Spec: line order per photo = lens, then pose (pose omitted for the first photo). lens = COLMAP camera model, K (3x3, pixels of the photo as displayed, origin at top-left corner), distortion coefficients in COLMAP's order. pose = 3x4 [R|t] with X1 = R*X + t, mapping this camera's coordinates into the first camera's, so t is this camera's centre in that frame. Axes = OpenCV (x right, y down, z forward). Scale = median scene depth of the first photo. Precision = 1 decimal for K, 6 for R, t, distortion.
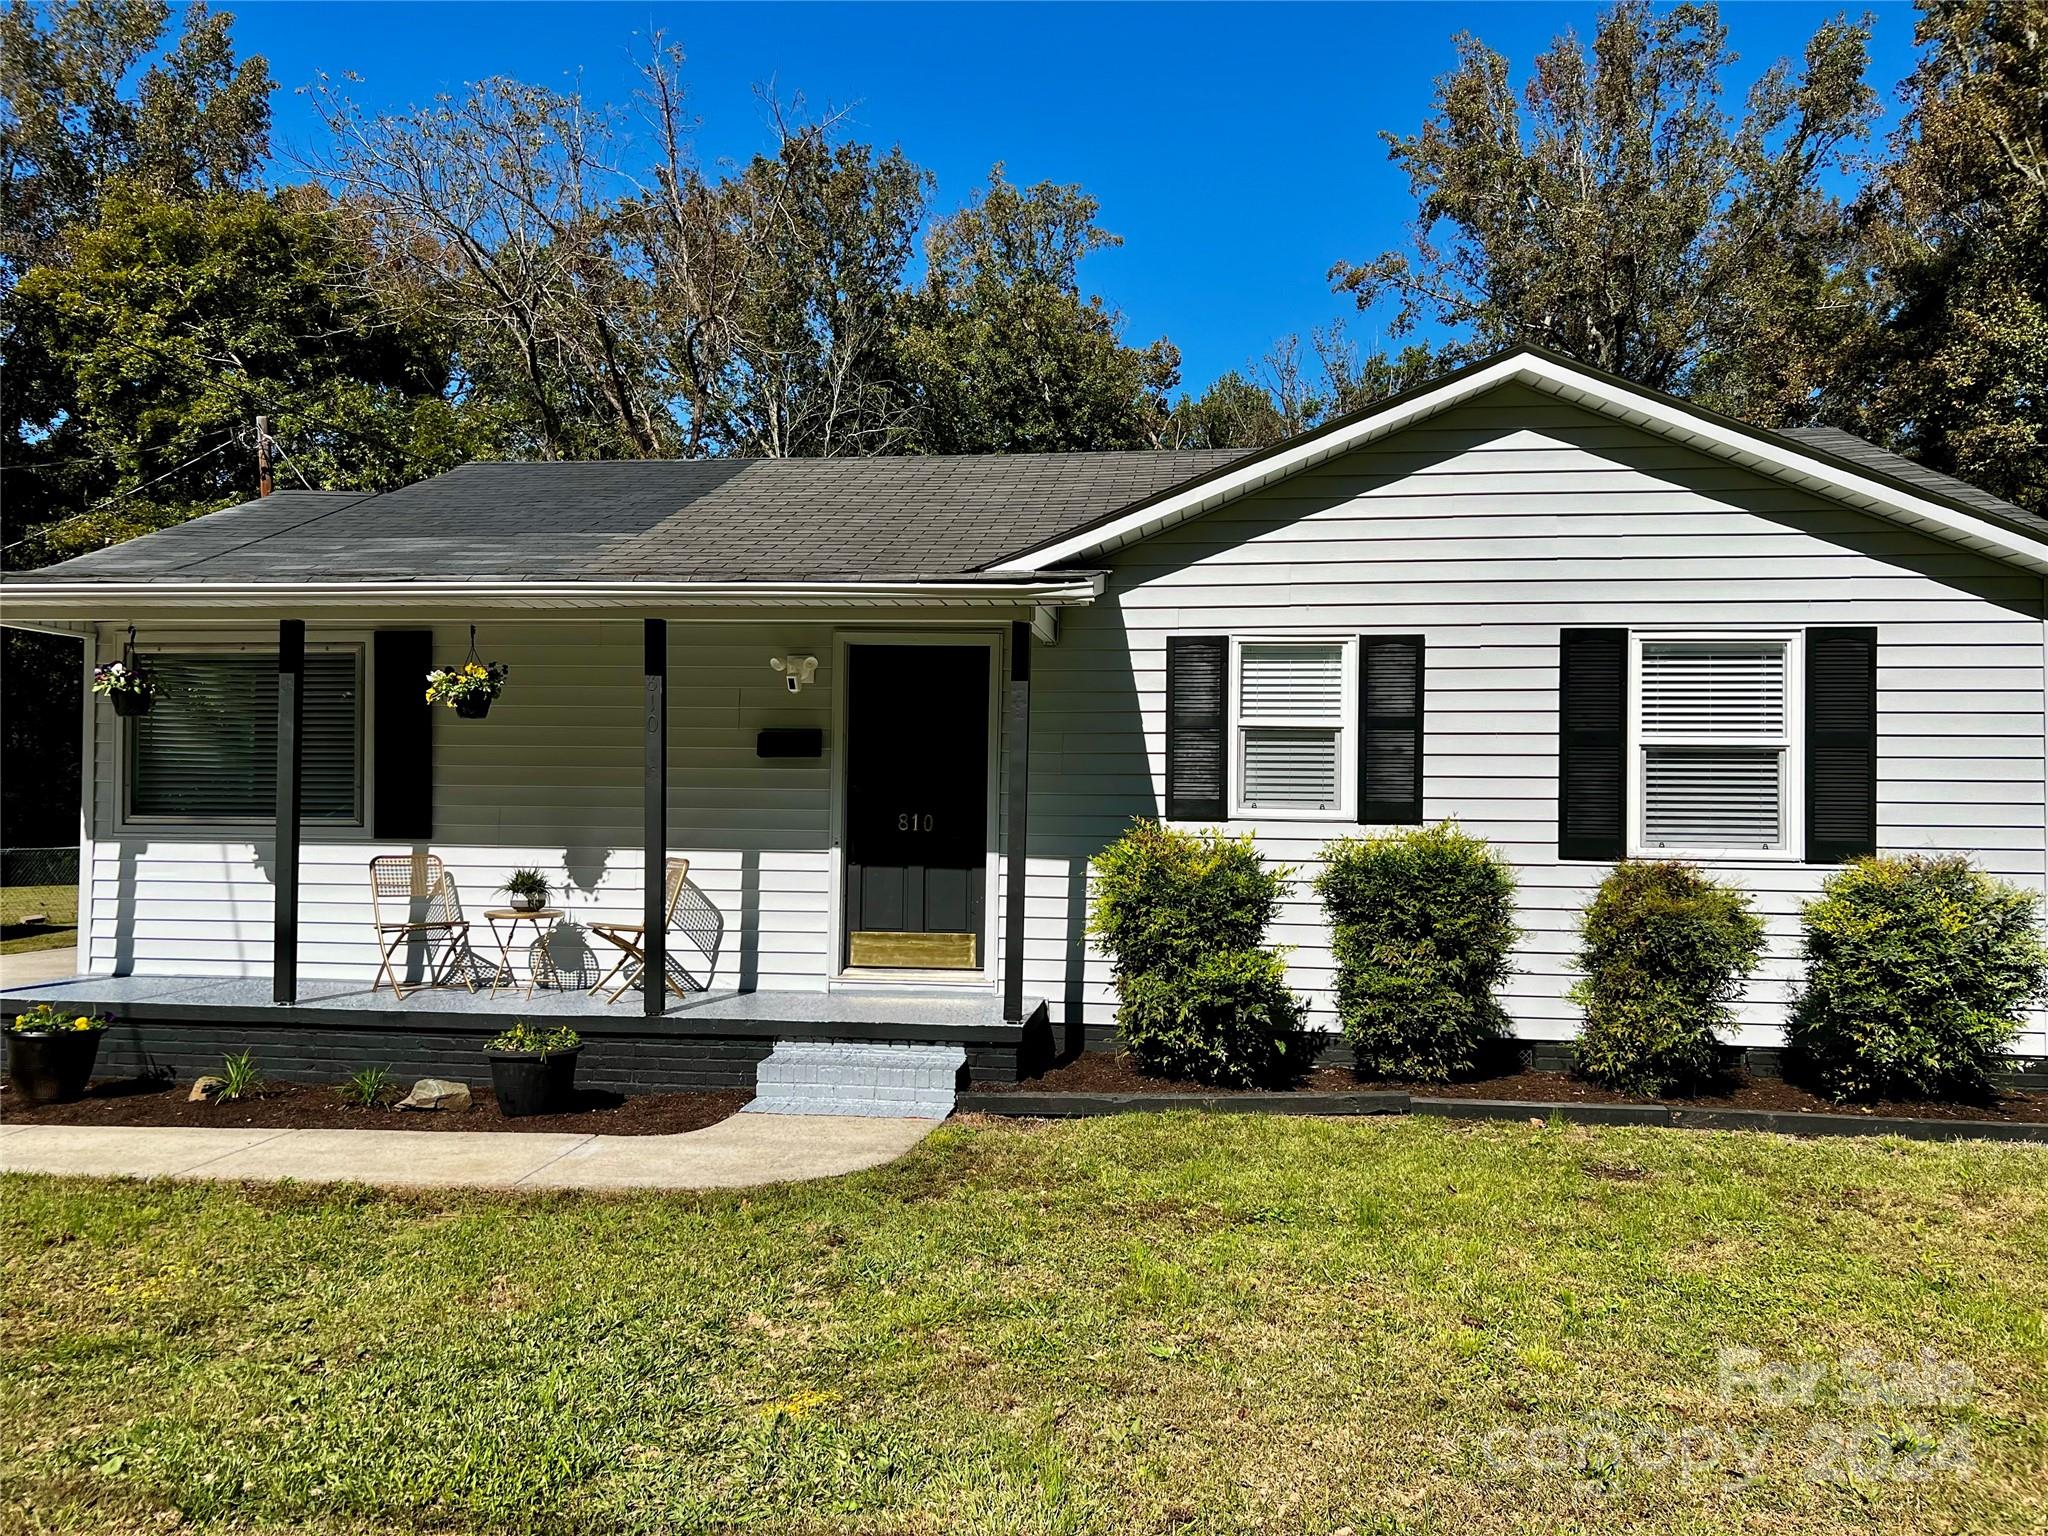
lens RADIAL K [[1540.9, 0, 991.6], [0, 1540.9, 797.2], [0, 0, 1]] dist [0.048696, -0.057059]
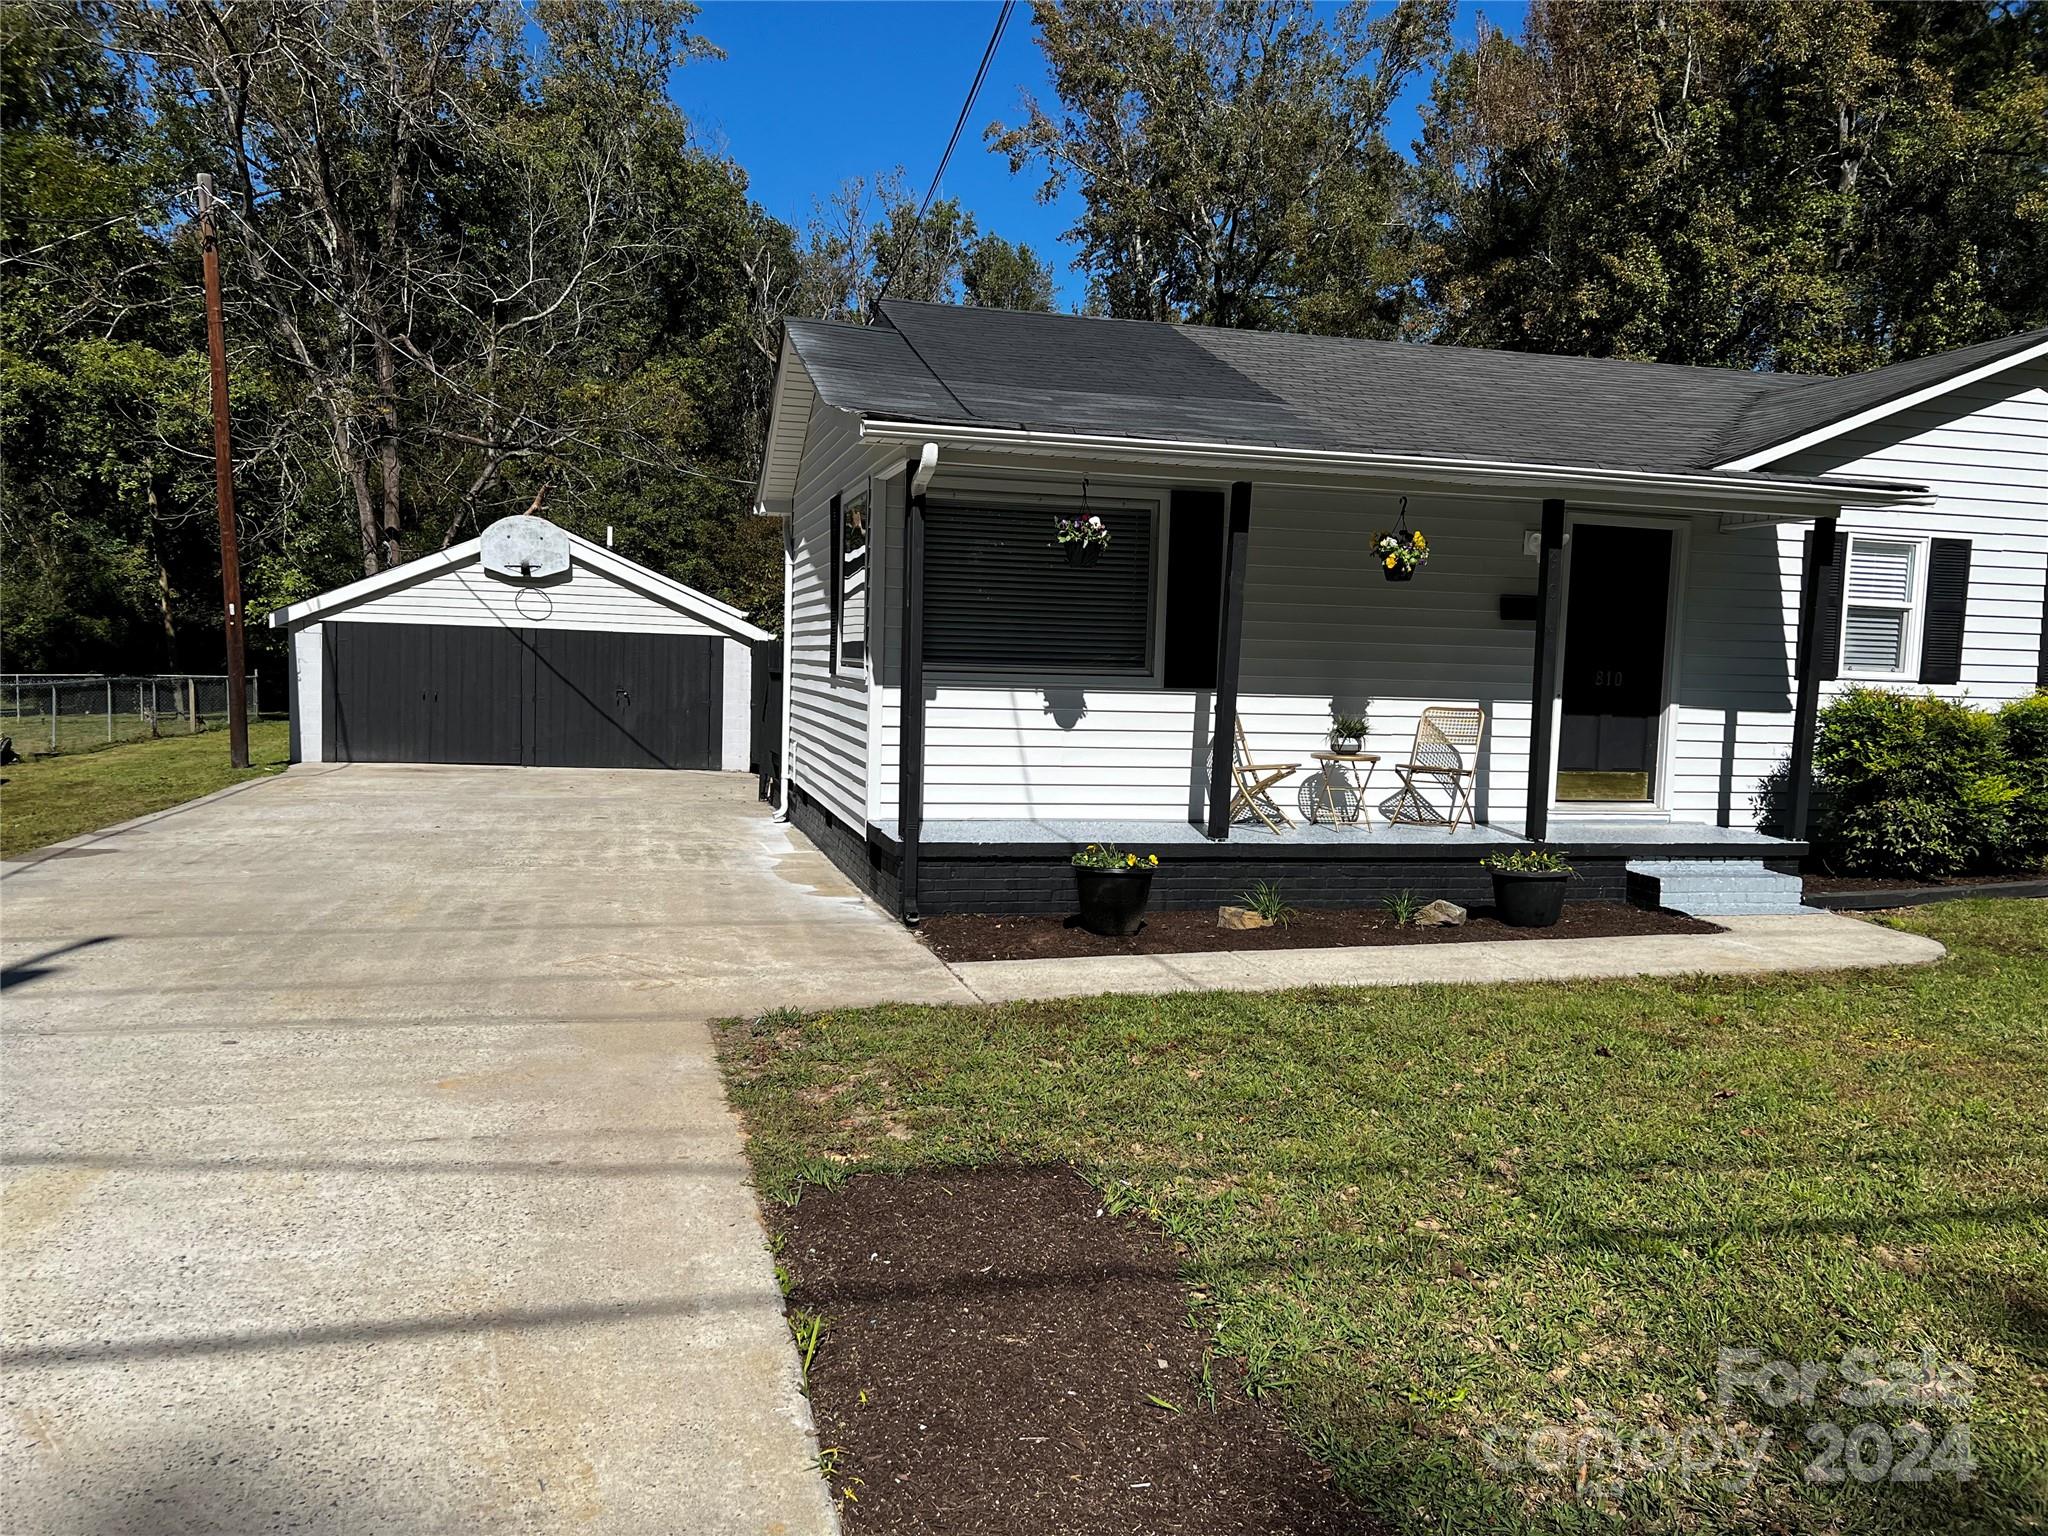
lens RADIAL K [[1540.9, 0, 1014.5], [0, 1540.9, 771.0], [0, 0, 1]] dist [0.048696, -0.057059]
pose [[0.928613, -0.010963, 0.370887, -0.936439], [-0.020944, 0.996421, 0.081891, -0.000554], [-0.370457, -0.083813, 0.925060, 0.058780]]
